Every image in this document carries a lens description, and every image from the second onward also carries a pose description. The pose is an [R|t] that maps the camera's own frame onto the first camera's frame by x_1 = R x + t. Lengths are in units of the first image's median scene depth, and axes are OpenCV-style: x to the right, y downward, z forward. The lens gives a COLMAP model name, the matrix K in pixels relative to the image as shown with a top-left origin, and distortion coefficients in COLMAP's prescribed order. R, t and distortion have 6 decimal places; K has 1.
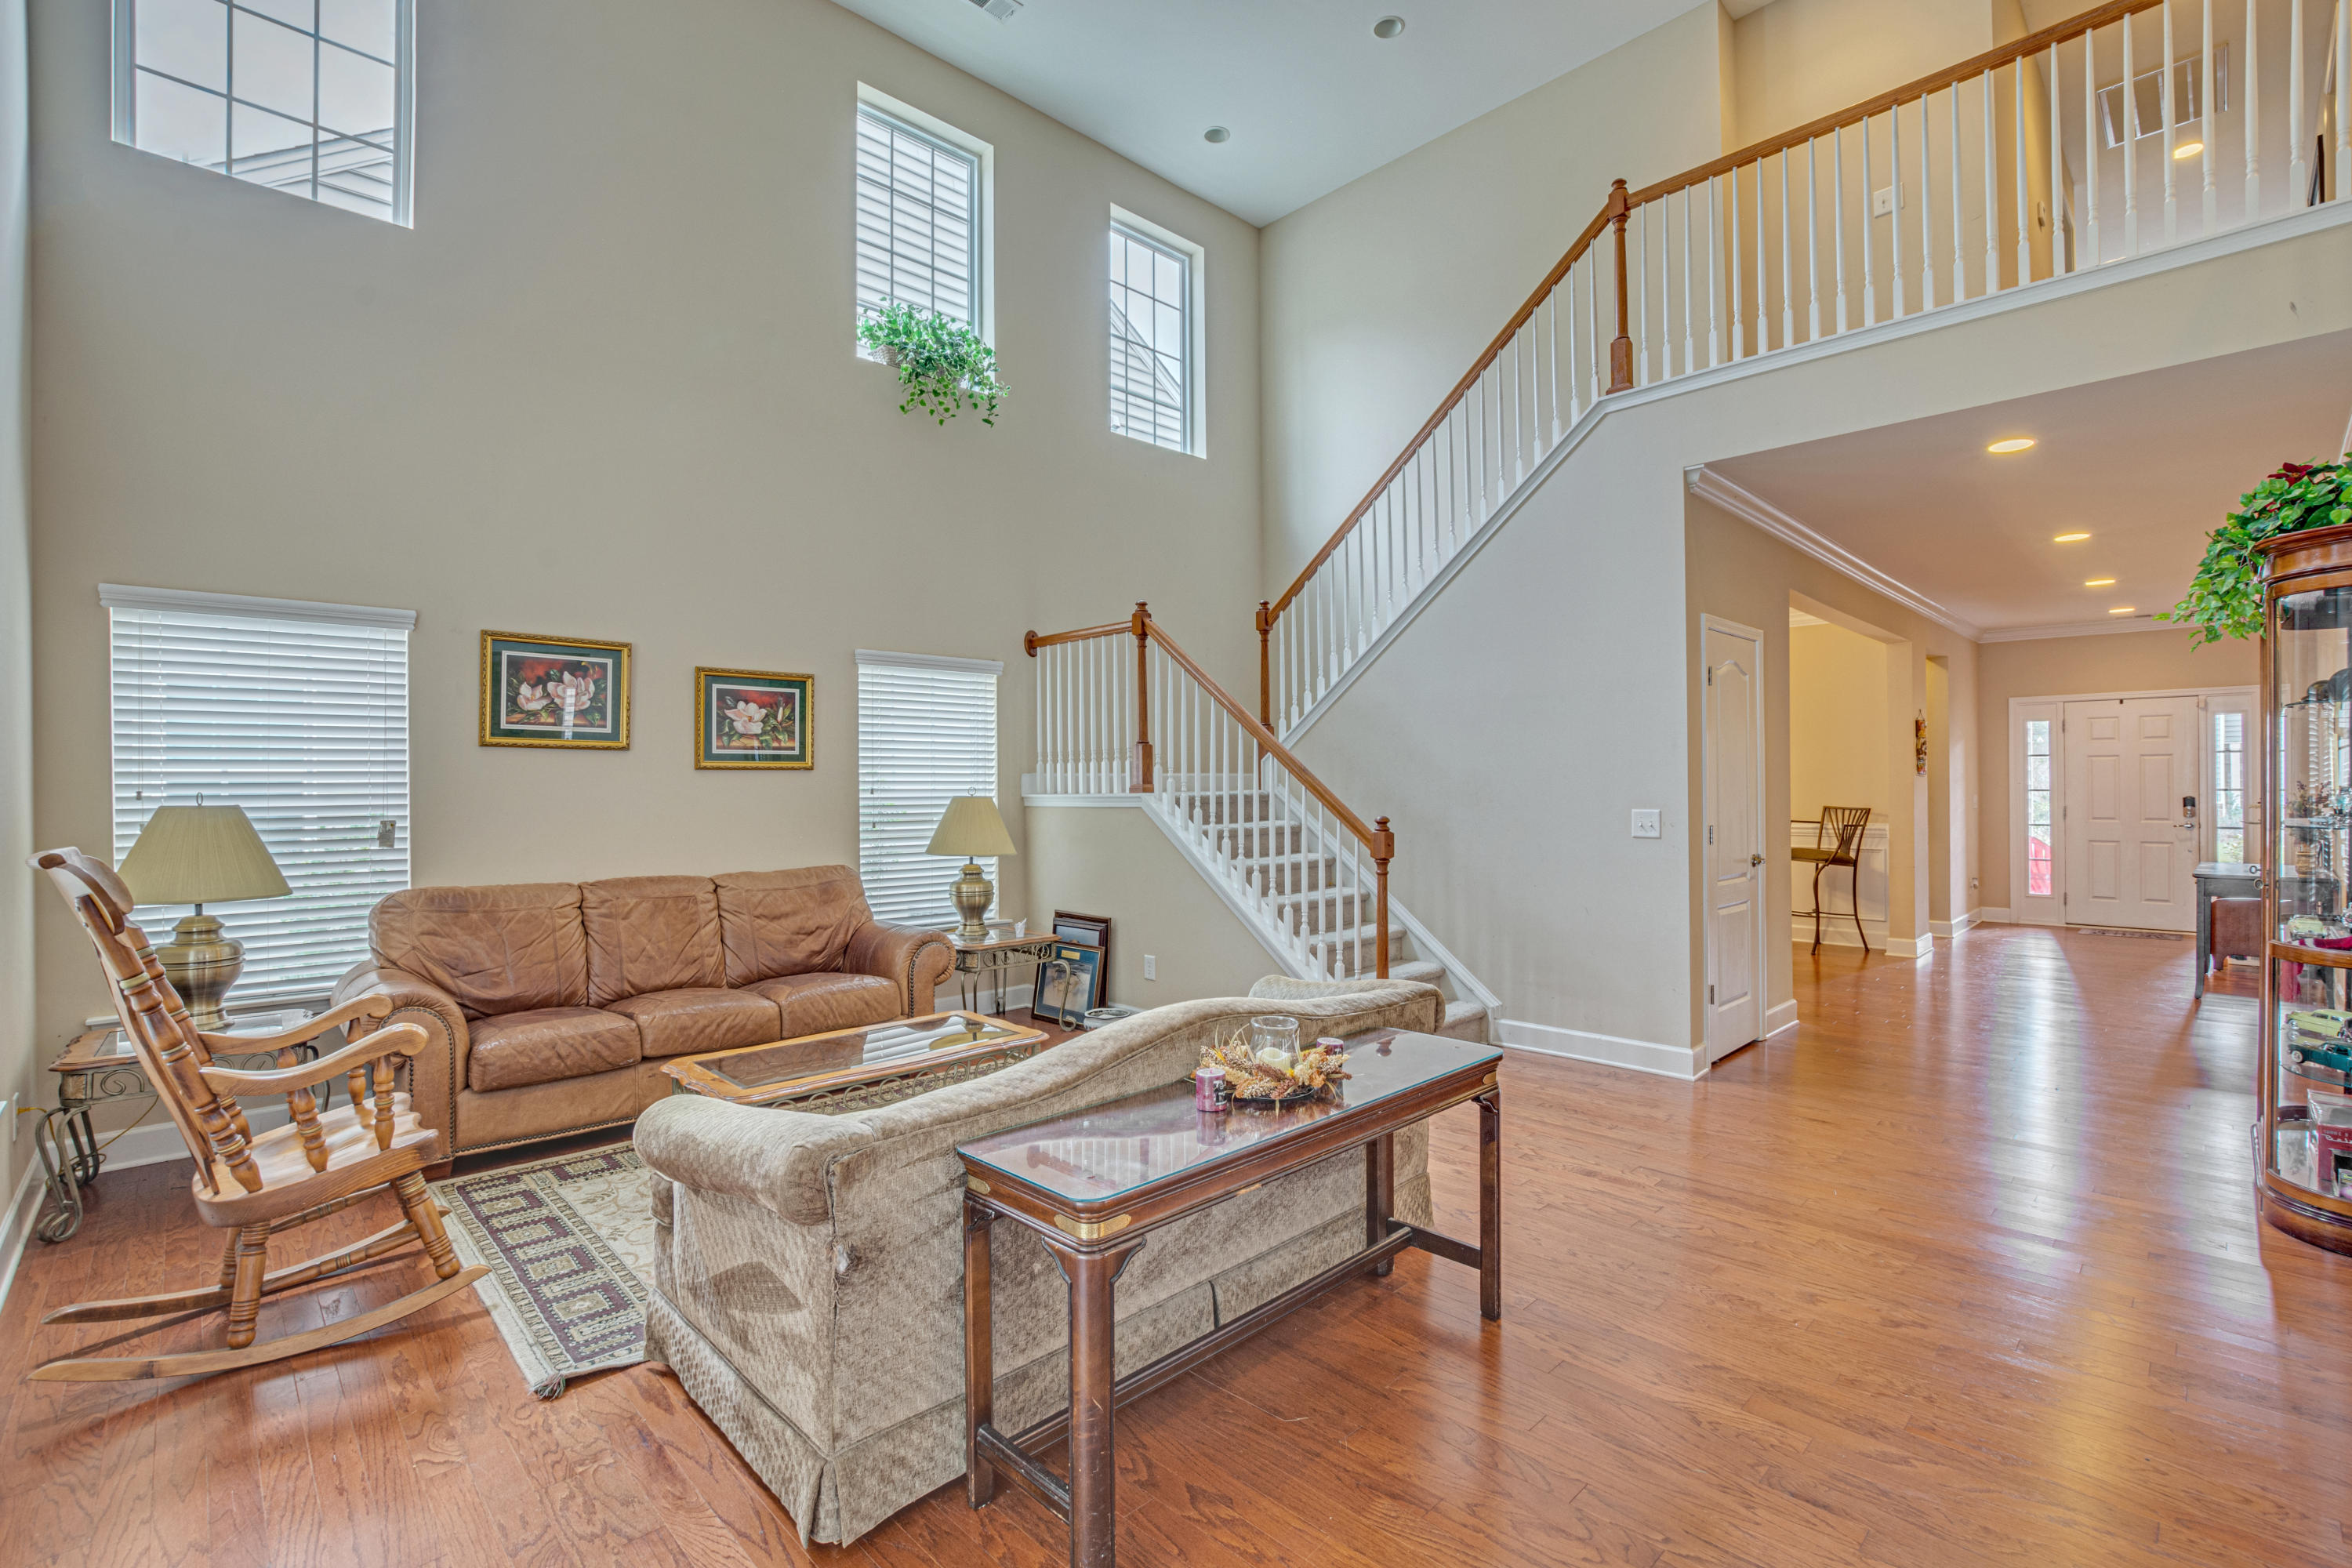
lens RADIAL K [[1052.6, 0, 1185.8], [0, 1052.6, 796.6], [0, 0, 1]] dist [-0.021332, 0.003776]
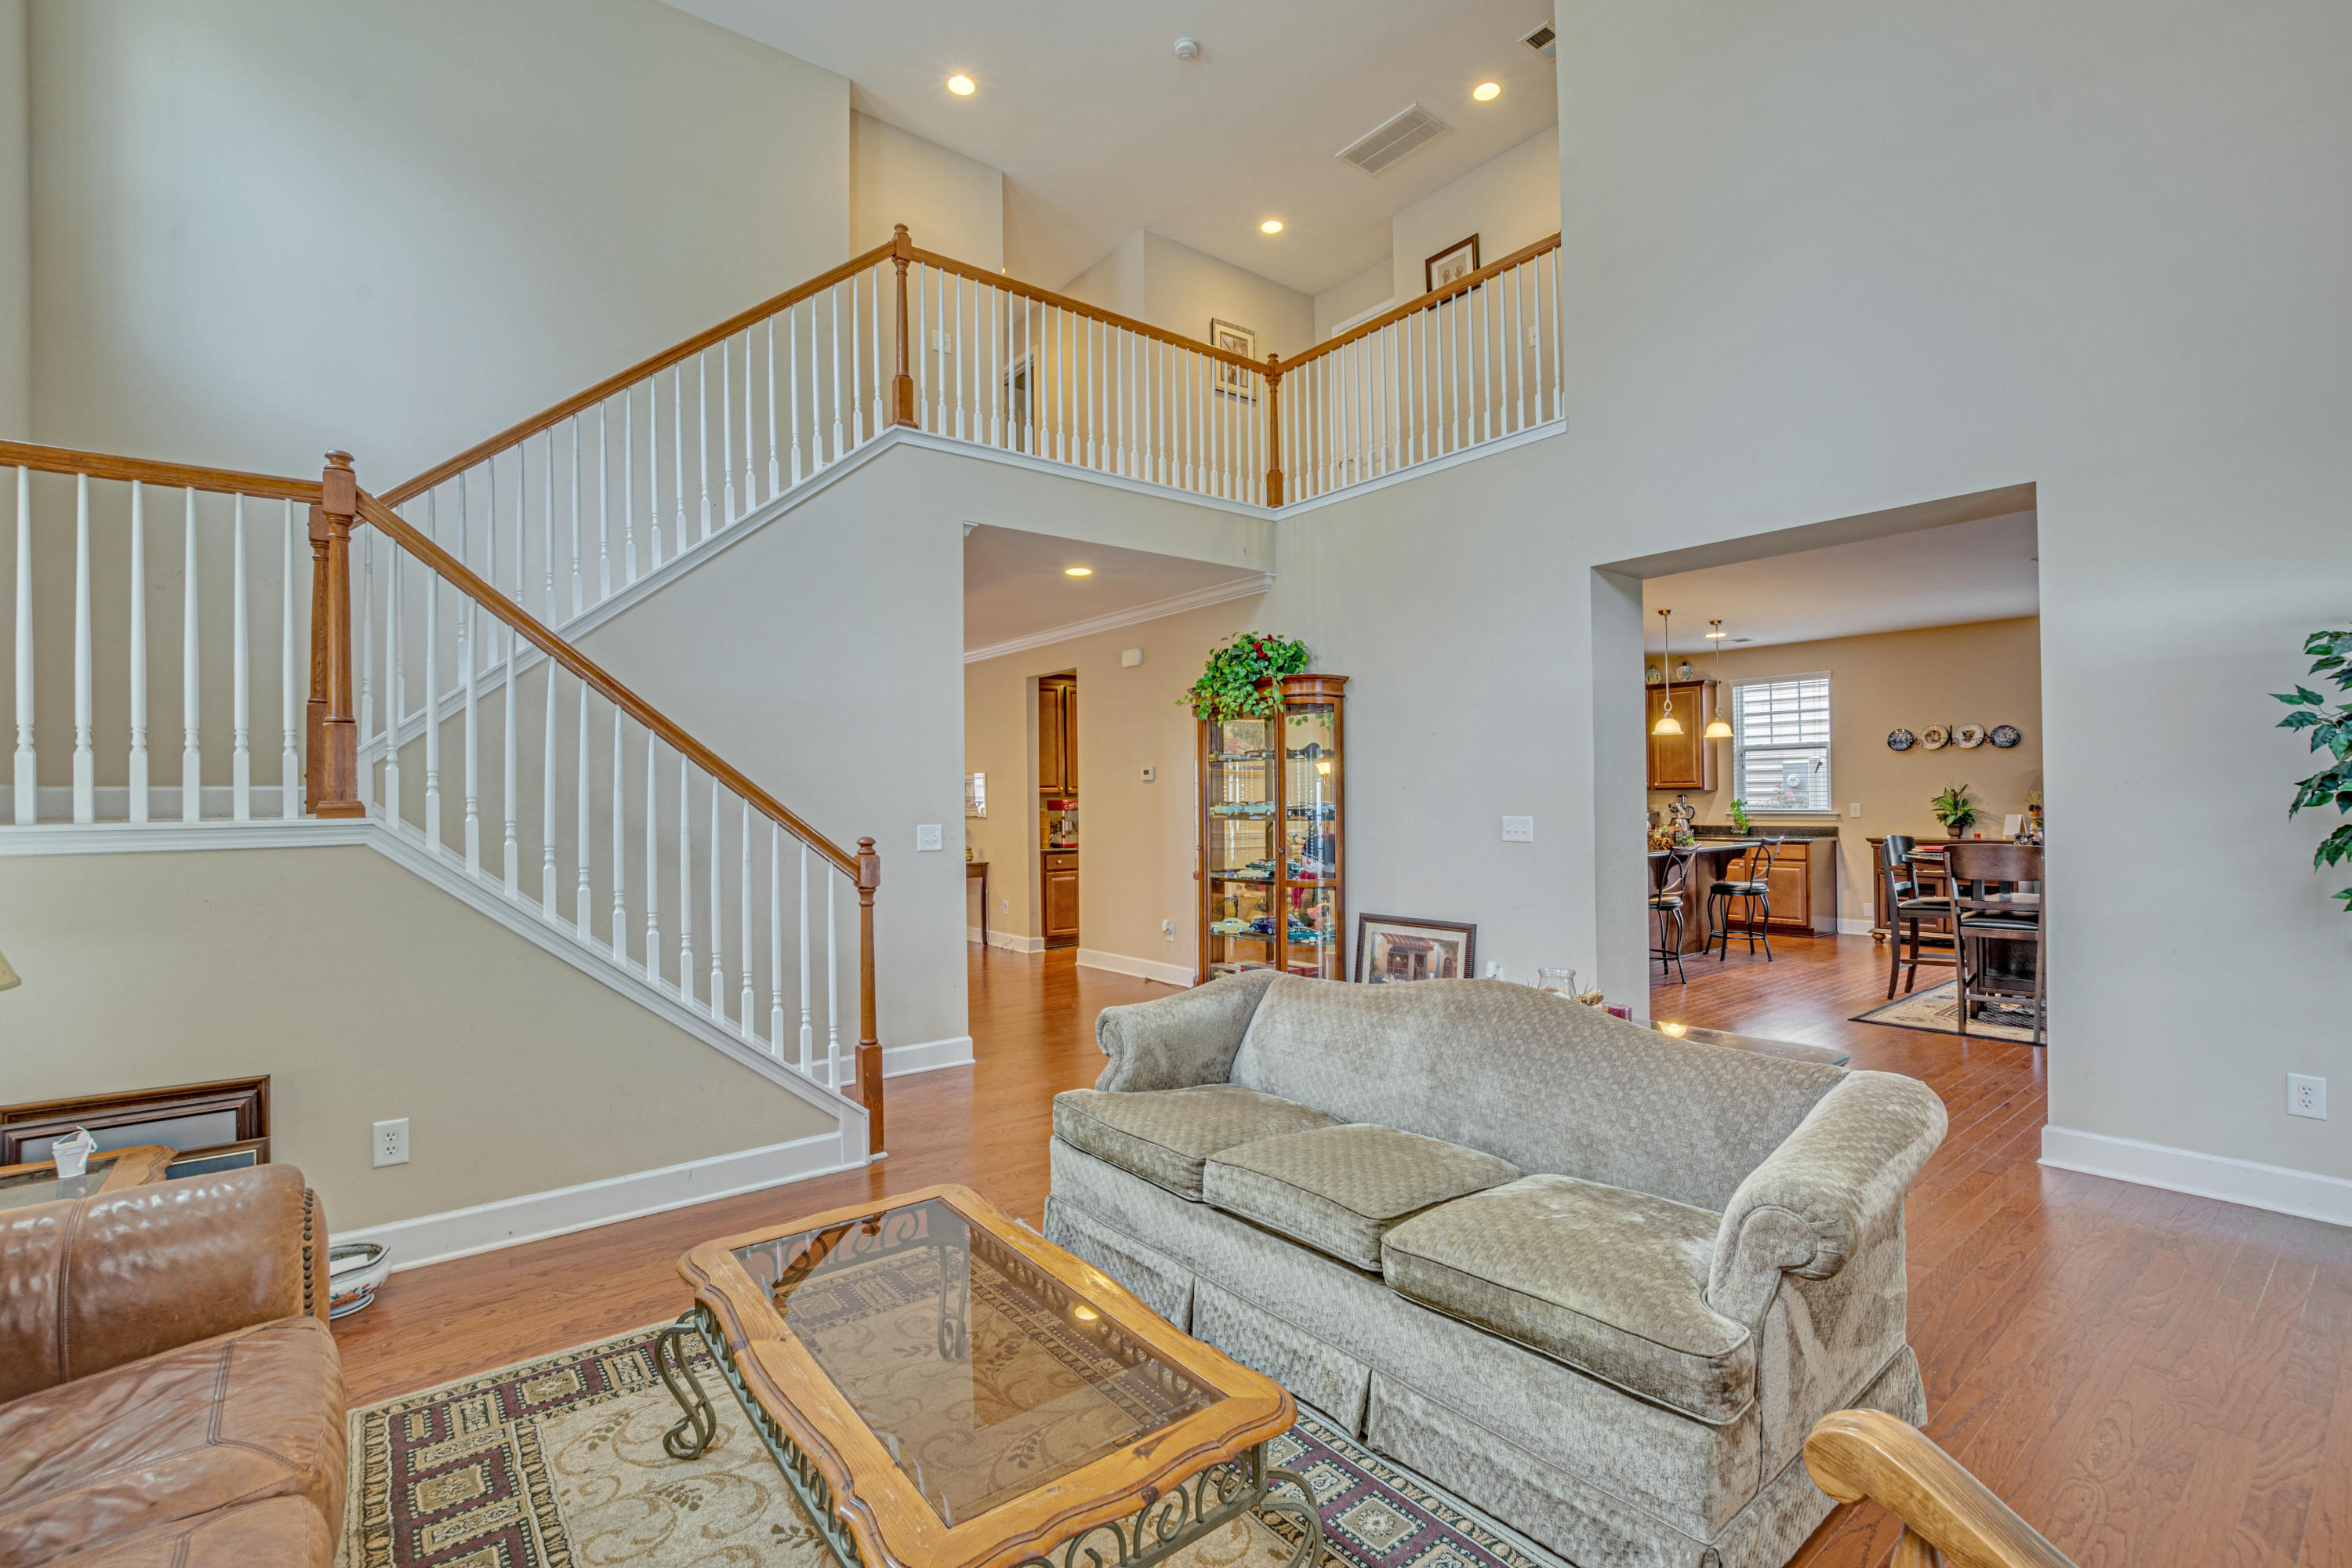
lens RADIAL K [[1052.6, 0, 1177.5], [0, 1052.6, 784.1], [0, 0, 1]] dist [-0.021332, 0.003776]
pose [[0.108010, 0.018319, 0.993981, -0.569466], [0.017077, 0.999648, -0.020279, -0.002504], [-0.994003, 0.019165, 0.107659, 0.599610]]
